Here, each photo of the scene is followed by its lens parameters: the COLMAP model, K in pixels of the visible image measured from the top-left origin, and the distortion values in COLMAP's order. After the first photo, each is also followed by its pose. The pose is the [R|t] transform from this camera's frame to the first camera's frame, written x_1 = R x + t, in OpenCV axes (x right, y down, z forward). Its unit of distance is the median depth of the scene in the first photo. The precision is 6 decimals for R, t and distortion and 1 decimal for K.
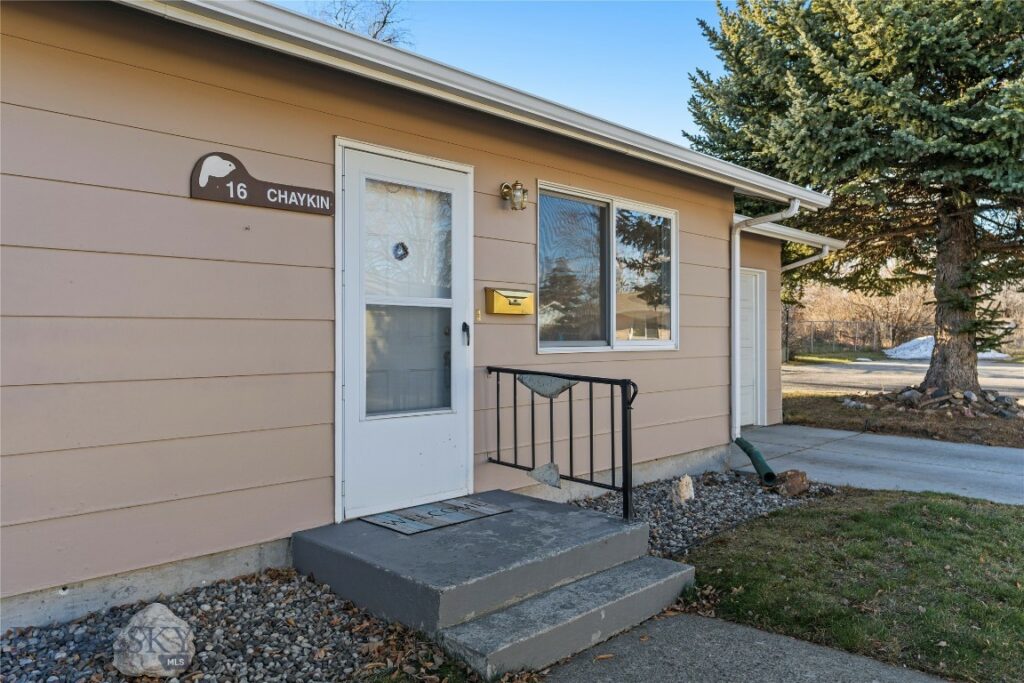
lens RADIAL K [[730.0, 0, 511.0], [0, 730.0, 337.3], [0, 0, 1]] dist [-0.013882, -0.004910]
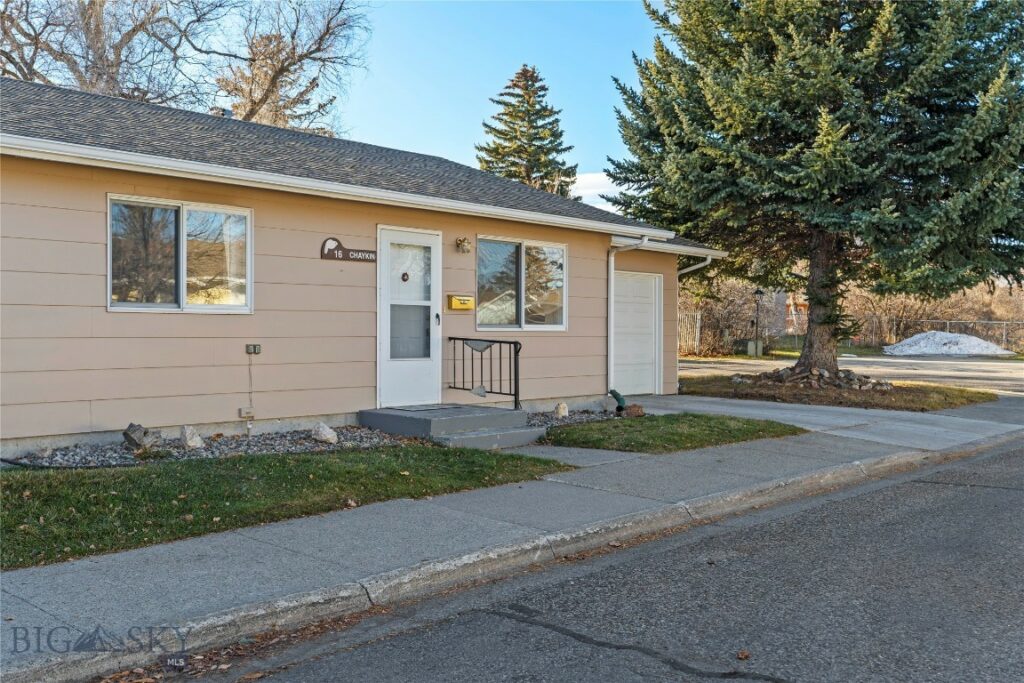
lens RADIAL K [[985.3, 0, 515.7], [0, 985.3, 337.4], [0, 0, 1]] dist [-0.012748, 0.000000]
pose [[0.998928, 0.005221, 0.045989, 0.023757], [-0.005434, 0.999975, 0.004510, 0.029457], [-0.045964, -0.004755, 0.998932, -1.584554]]
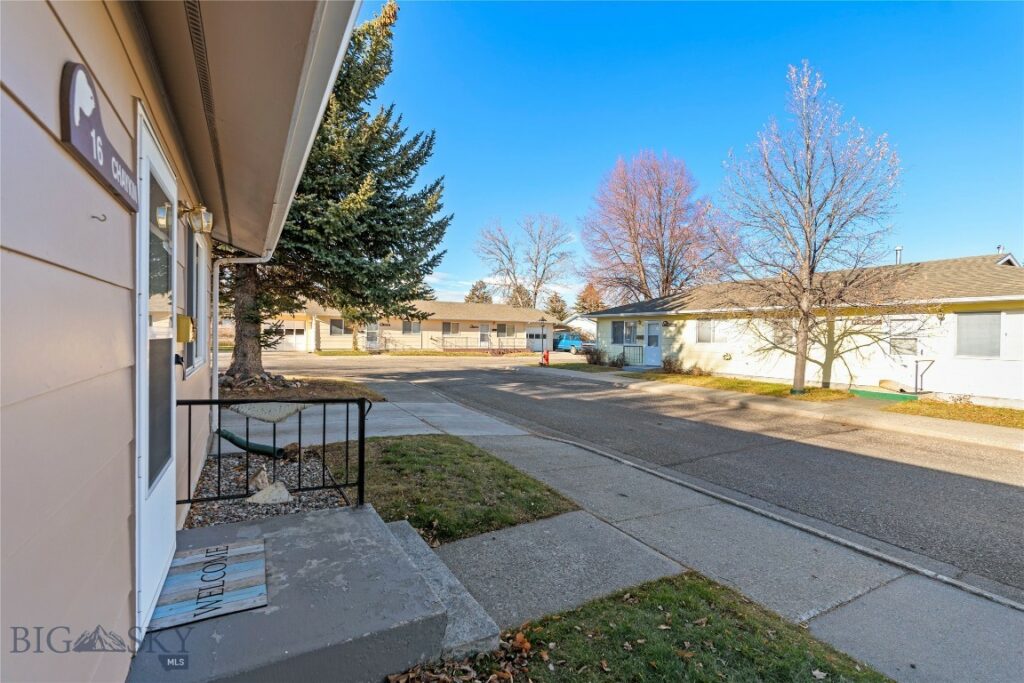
lens RADIAL K [[464.5, 0, 490.3], [0, 464.5, 340.6], [0, 0, 1]] dist [-0.003524, -0.001282]
pose [[0.287743, -0.009507, 0.957660, -0.491128], [-0.014018, 0.999802, 0.014137, -0.051098], [-0.957605, -0.017492, 0.287553, 0.479228]]
